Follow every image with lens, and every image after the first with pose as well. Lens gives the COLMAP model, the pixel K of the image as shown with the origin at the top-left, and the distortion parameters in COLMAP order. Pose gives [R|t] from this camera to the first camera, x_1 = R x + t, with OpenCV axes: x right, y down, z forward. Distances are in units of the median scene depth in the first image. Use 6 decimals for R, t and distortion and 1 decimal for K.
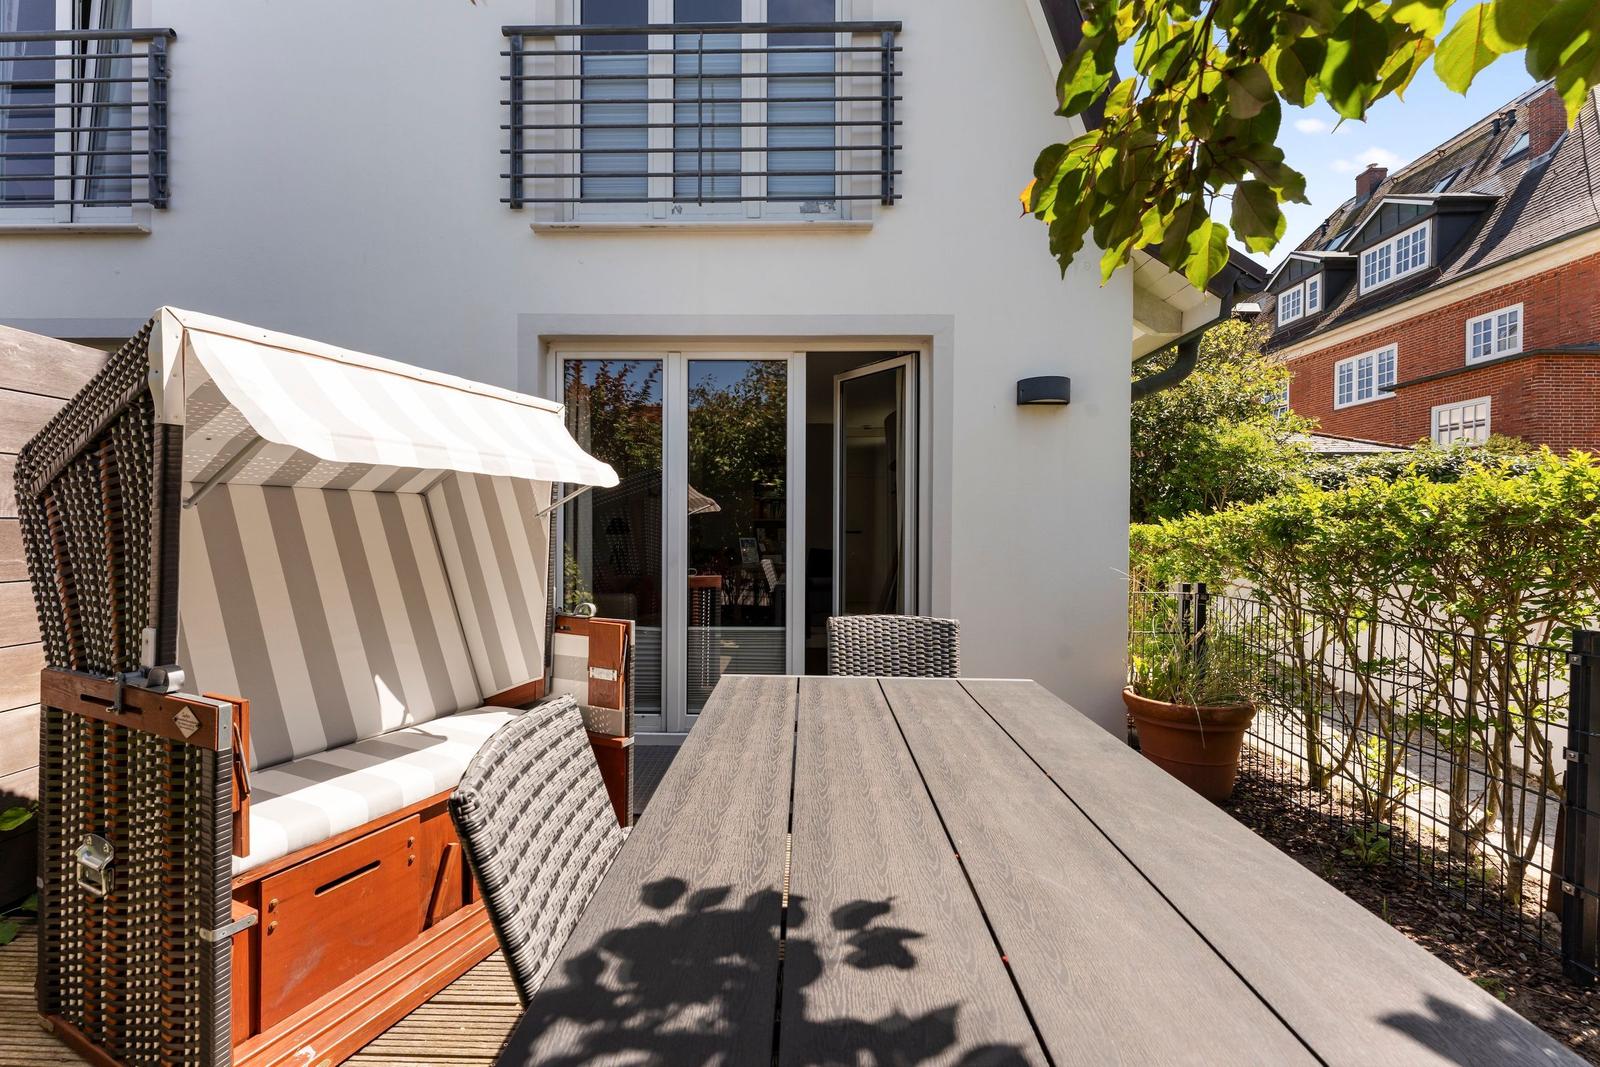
lens RADIAL K [[645.8, 0, 796.4], [0, 645.8, 531.2], [0, 0, 1]] dist [0.000523, -0.001170]
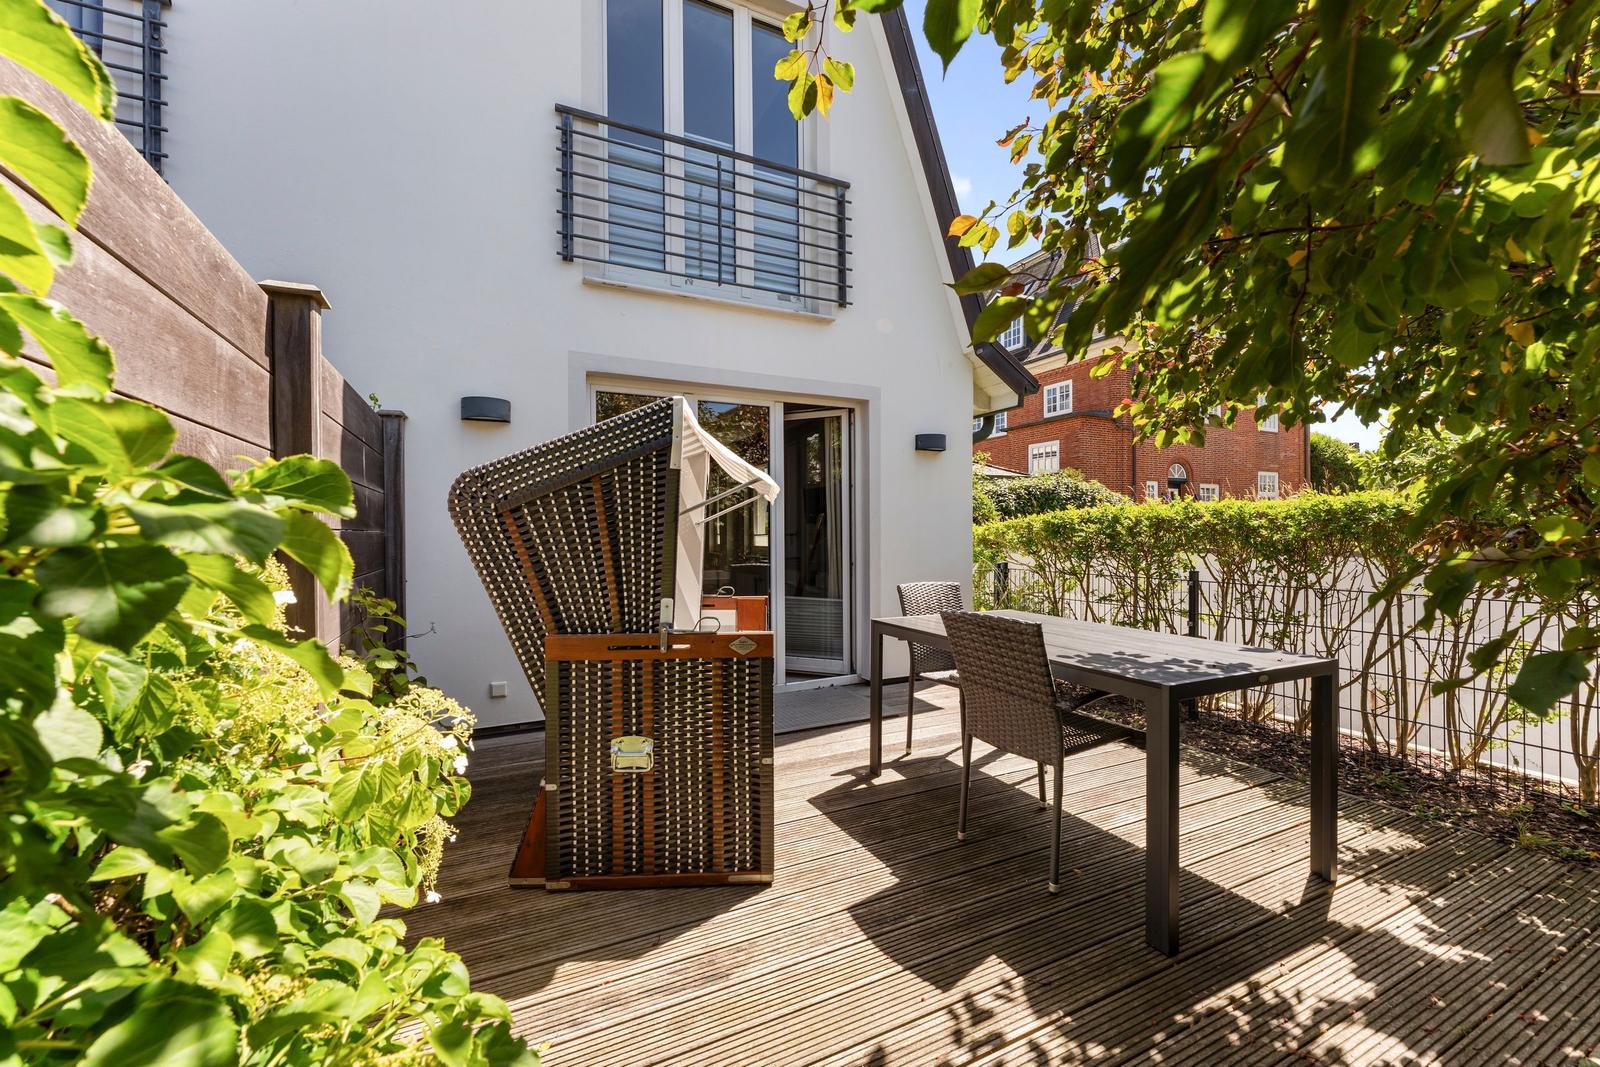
lens RADIAL K [[645.8, 0, 806.7], [0, 645.8, 527.5], [0, 0, 1]] dist [0.000523, -0.001170]
pose [[0.884449, -0.008512, 0.466560, -0.598705], [0.013981, 0.999868, -0.008263, -0.003117], [-0.466428, 0.013831, 0.884451, -0.229227]]
